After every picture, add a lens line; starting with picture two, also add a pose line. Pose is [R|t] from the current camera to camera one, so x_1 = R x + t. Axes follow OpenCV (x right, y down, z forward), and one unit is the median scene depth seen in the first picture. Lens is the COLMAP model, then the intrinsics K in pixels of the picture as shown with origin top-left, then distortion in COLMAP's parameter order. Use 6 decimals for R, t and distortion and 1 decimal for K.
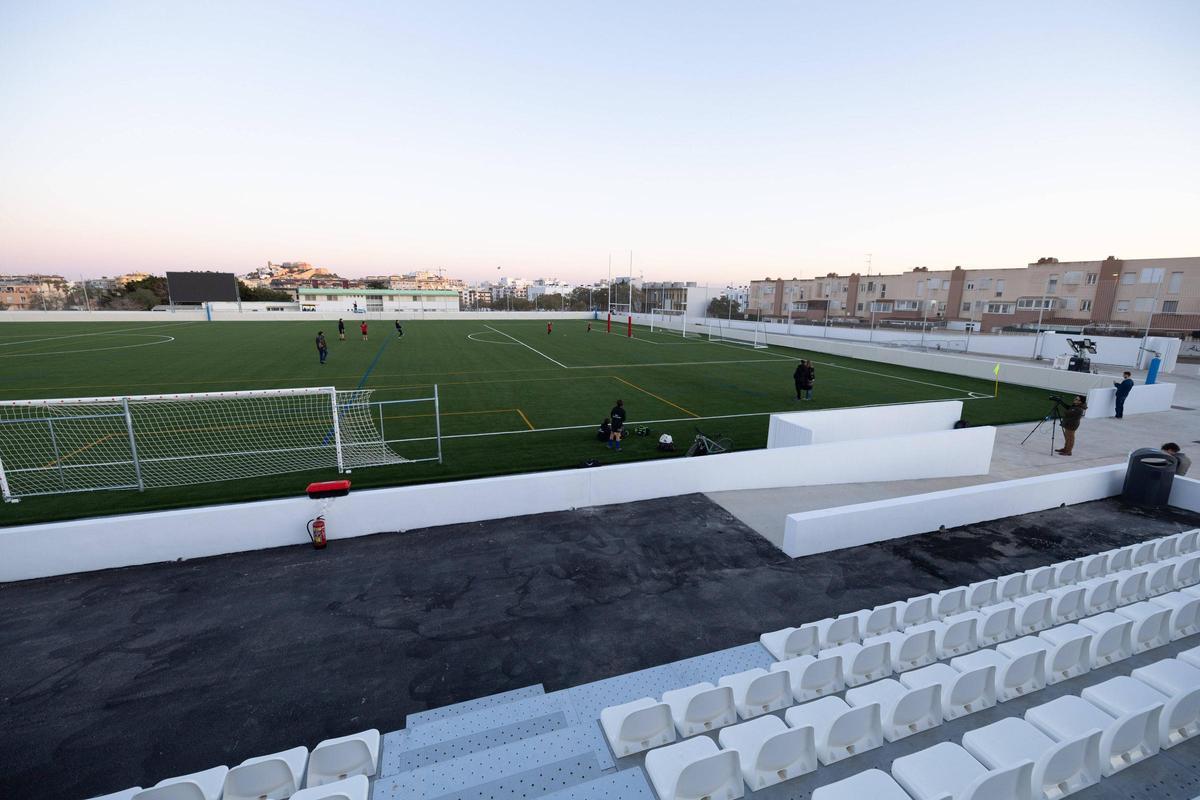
lens RADIAL K [[501.1, 0, 597.4], [0, 501.1, 401.5], [0, 0, 1]] dist [0.001617, -0.000313]
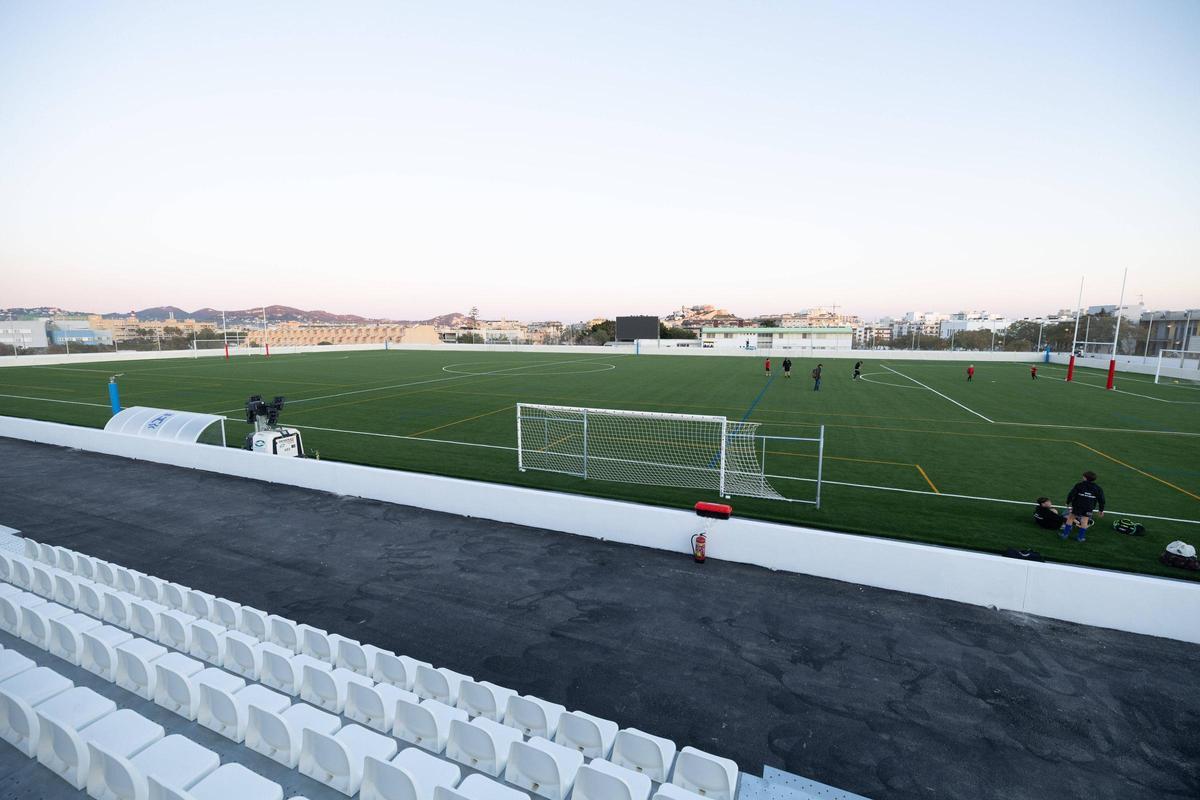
lens RADIAL K [[501.1, 0, 597.4], [0, 501.1, 401.5], [0, 0, 1]] dist [0.001617, -0.000313]
pose [[0.744830, 0.082750, -0.662103, -0.011855], [-0.130698, 0.991152, -0.023154, -0.000615], [0.654329, 0.103781, 0.749055, -0.001521]]
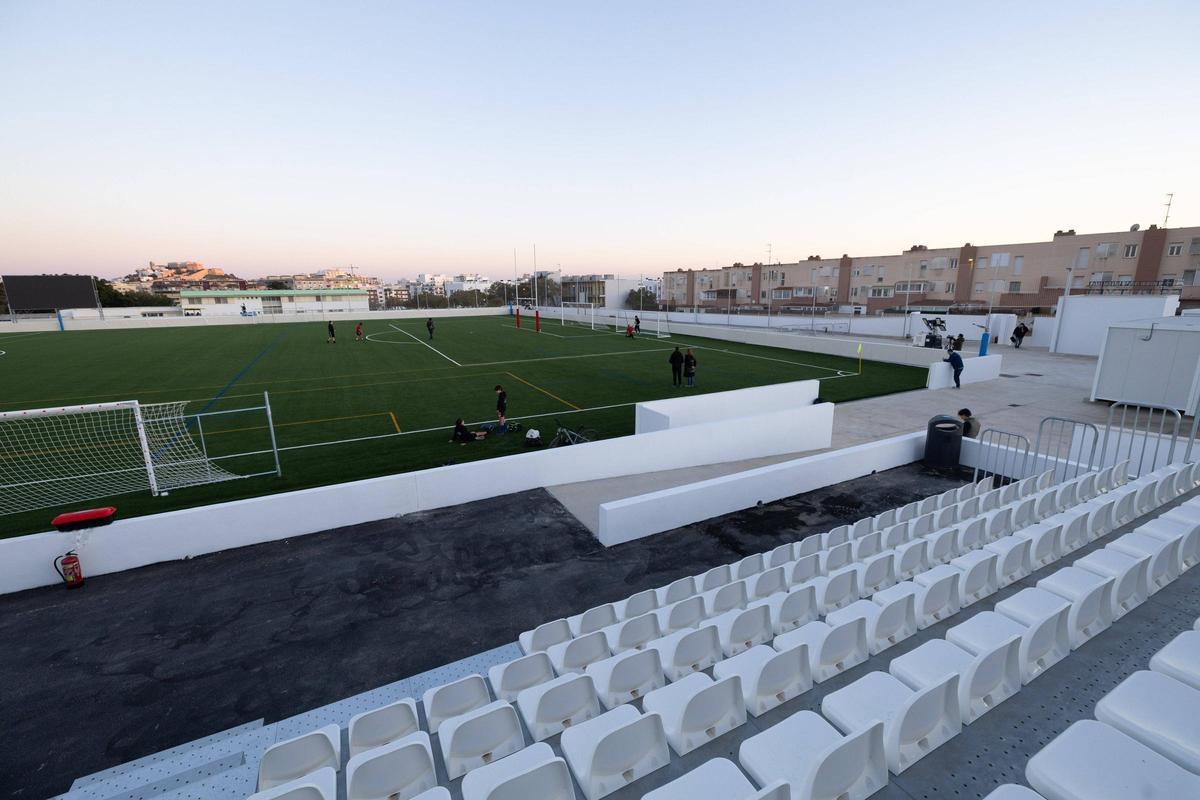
lens RADIAL K [[501.1, 0, 597.4], [0, 501.1, 401.5], [0, 0, 1]] dist [0.001617, -0.000313]
pose [[0.989129, -0.056348, 0.135828, 0.131767], [0.054763, 0.998381, 0.015380, 0.002944], [-0.136474, -0.007774, 0.990613, 0.006939]]
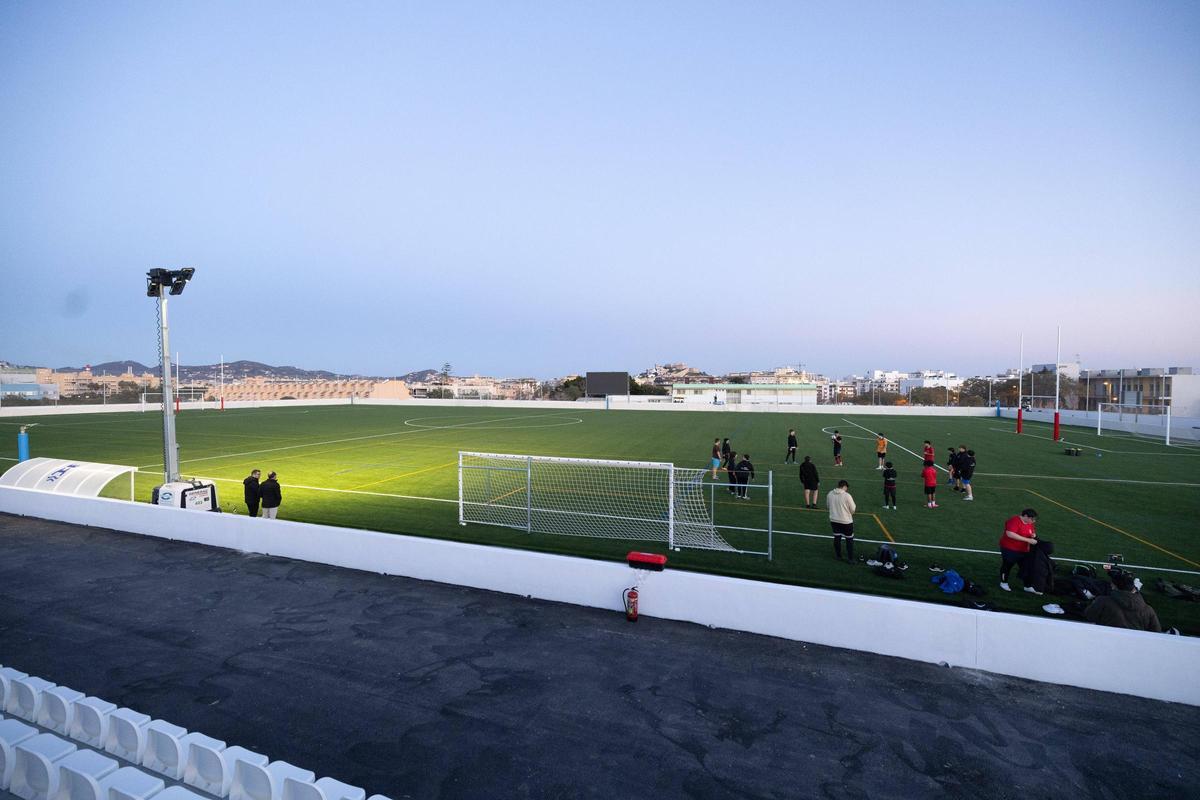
lens RADIAL K [[502.0, 0, 598.9], [0, 502.0, 391.8], [0, 0, 1]] dist [0.000450, 0.000339]
pose [[0.779843, -0.002688, -0.625970, 0.008544], [-0.125207, 0.979113, -0.160189, 0.009700], [0.613326, 0.203298, 0.763218, 0.061916]]
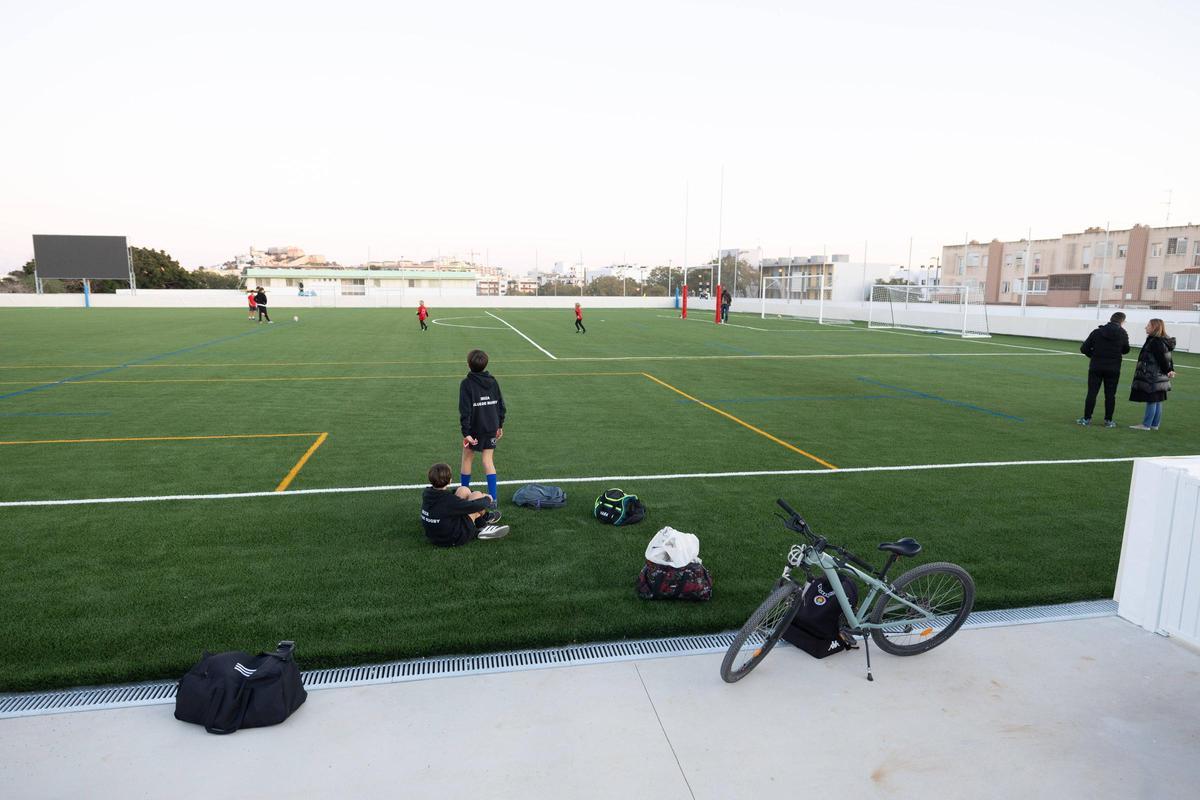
lens RADIAL K [[743.0, 0, 600.0], [0, 743.0, 400.0], [0, 0, 1]] dist [0.008545, 0.000063]
pose [[0.991513, 0.015170, -0.129122, 0.146772], [-0.023028, 0.997957, -0.059589, 0.025628], [0.127954, 0.062057, 0.989837, 0.633265]]
